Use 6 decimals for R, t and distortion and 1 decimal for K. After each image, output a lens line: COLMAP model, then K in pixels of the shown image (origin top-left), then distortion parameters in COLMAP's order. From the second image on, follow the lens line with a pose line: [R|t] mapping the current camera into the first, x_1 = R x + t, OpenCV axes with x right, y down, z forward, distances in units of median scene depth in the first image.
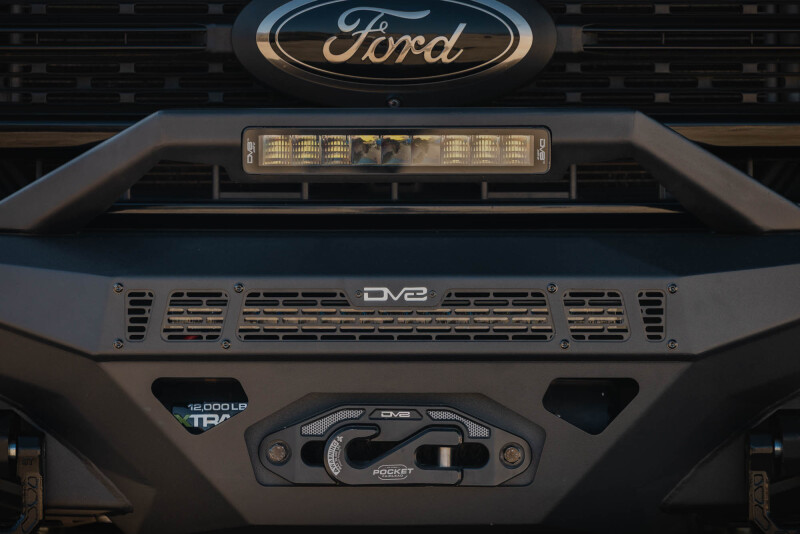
lens RADIAL K [[4649.6, 0, 400.0], [0, 4649.6, 267.0], [0, 0, 1]] dist [-0.201370, 2.870481]
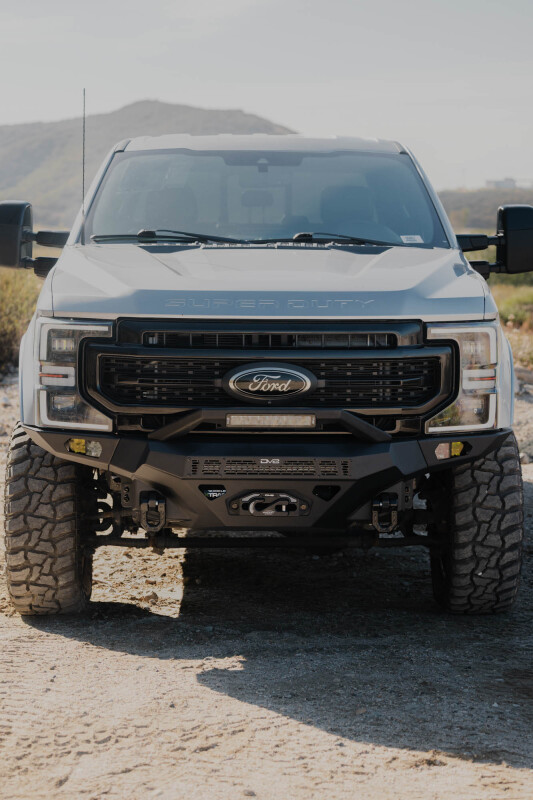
lens RADIAL K [[1825.6, 0, 248.9], [0, 1825.6, 402.9], [0, 0, 1]] dist [-0.053980, 0.359526]
pose [[0.999929, 0.008551, 0.008290, -0.027838], [-0.009099, 0.997615, 0.068423, -0.127987], [-0.007685, -0.068494, 0.997622, -0.335613]]
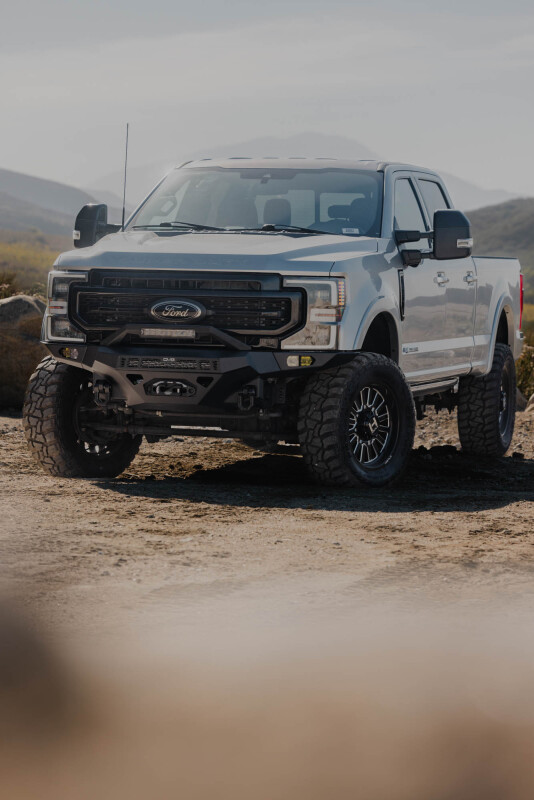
lens RADIAL K [[2650.8, 0, 267.0], [0, 2650.8, 400.0], [0, 0, 1]] dist [-0.054236, 0.126593]
pose [[0.962415, 0.037199, -0.269024, 0.919836], [-0.036965, 0.999299, 0.005937, 0.029698], [0.269057, 0.004231, 0.963115, -1.882983]]
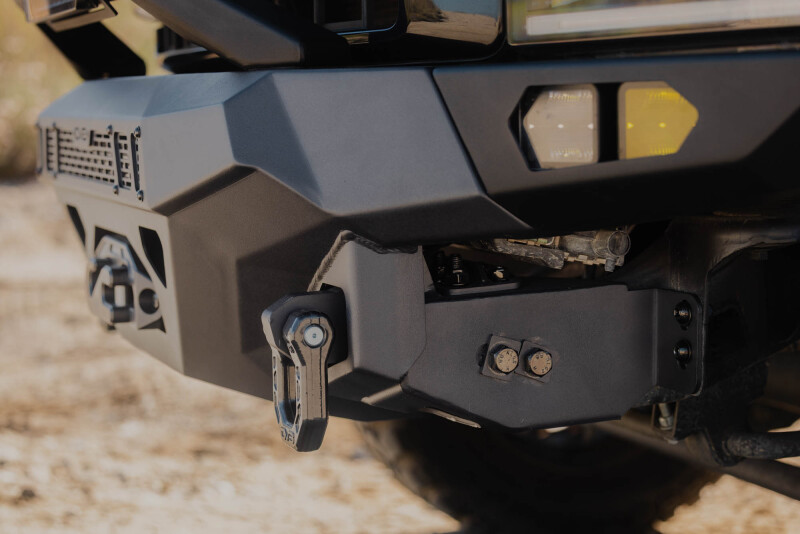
lens RADIAL K [[1678.6, 0, 400.5], [0, 1678.6, 347.0], [0, 0, 1]] dist [-0.010835, 0.021177]
pose [[0.359402, 0.134672, -0.923414, 0.373055], [-0.009735, 0.990019, 0.140597, -0.000283], [0.933132, -0.041541, 0.357125, 0.924189]]
